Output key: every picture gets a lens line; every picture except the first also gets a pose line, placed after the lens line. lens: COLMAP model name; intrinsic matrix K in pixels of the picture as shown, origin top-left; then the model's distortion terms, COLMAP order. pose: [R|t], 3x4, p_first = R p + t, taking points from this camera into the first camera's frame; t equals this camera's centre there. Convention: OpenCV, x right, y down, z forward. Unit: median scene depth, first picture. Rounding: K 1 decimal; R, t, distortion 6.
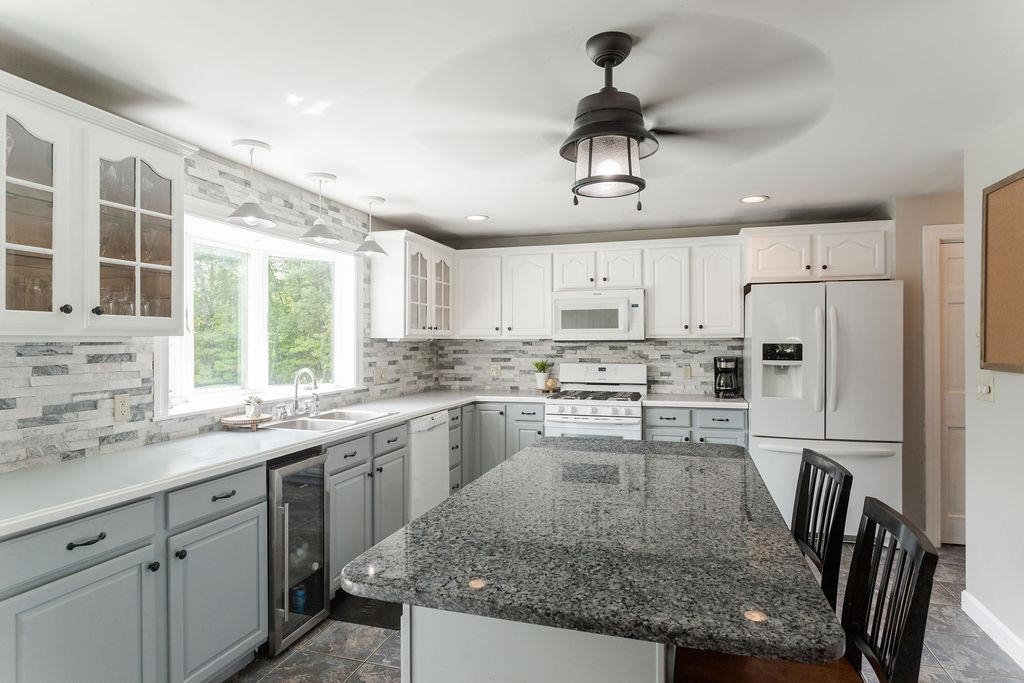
lens RADIAL K [[578.7, 0, 511.4], [0, 578.7, 338.8], [0, 0, 1]] dist [-0.014042, 0.005518]
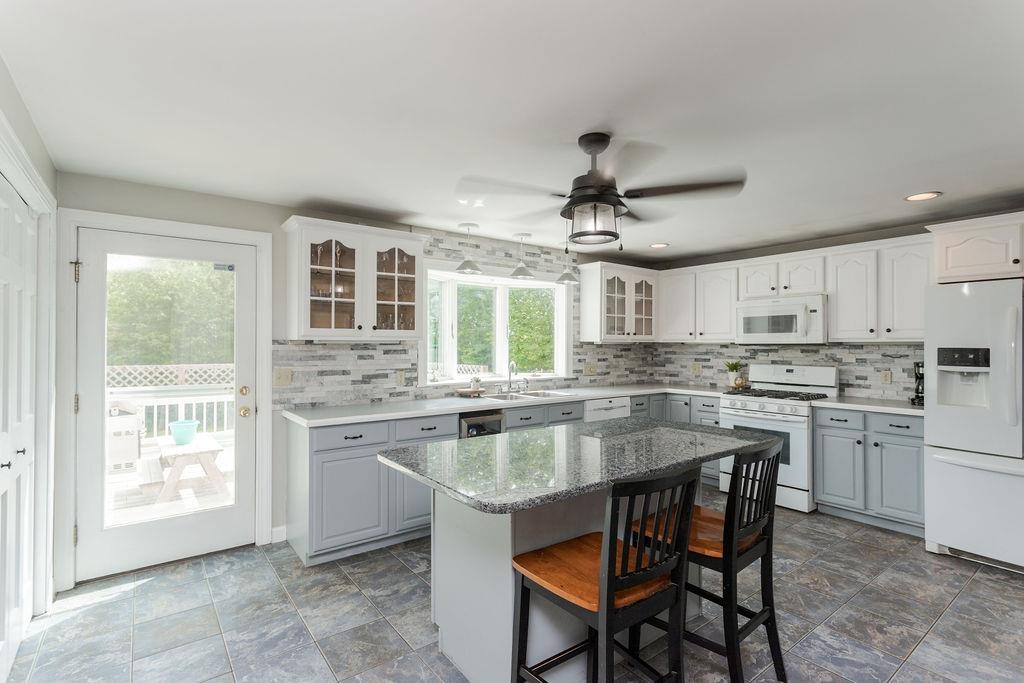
lens RADIAL K [[492.1, 0, 509.1], [0, 492.1, 341.6], [0, 0, 1]] dist [0.000981, 0.000763]
pose [[0.811532, 0.000936, -0.584307, 0.323561], [-0.001743, 0.999998, -0.000819, -0.000014], [0.584305, 0.001683, 0.811533, -0.057705]]
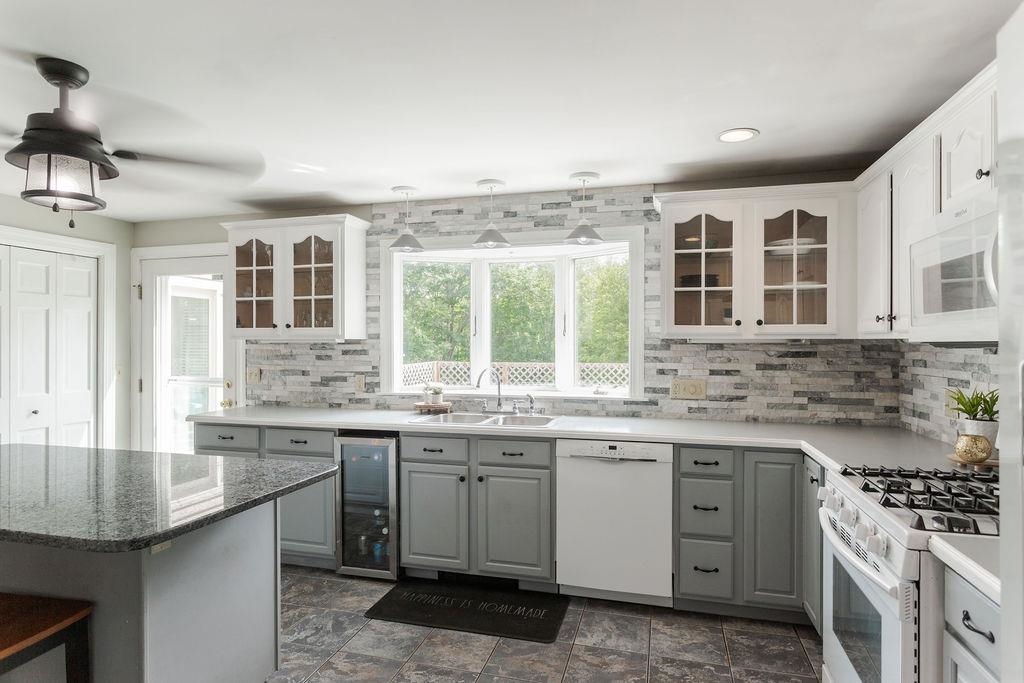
lens RADIAL K [[578.7, 0, 510.3], [0, 578.7, 338.7], [0, 0, 1]] dist [-0.014042, 0.005518]
pose [[0.026113, -0.002605, -0.999656, 0.571804], [0.003696, 0.999990, -0.002509, 0.000023], [0.999652, -0.003629, 0.026123, 0.813426]]
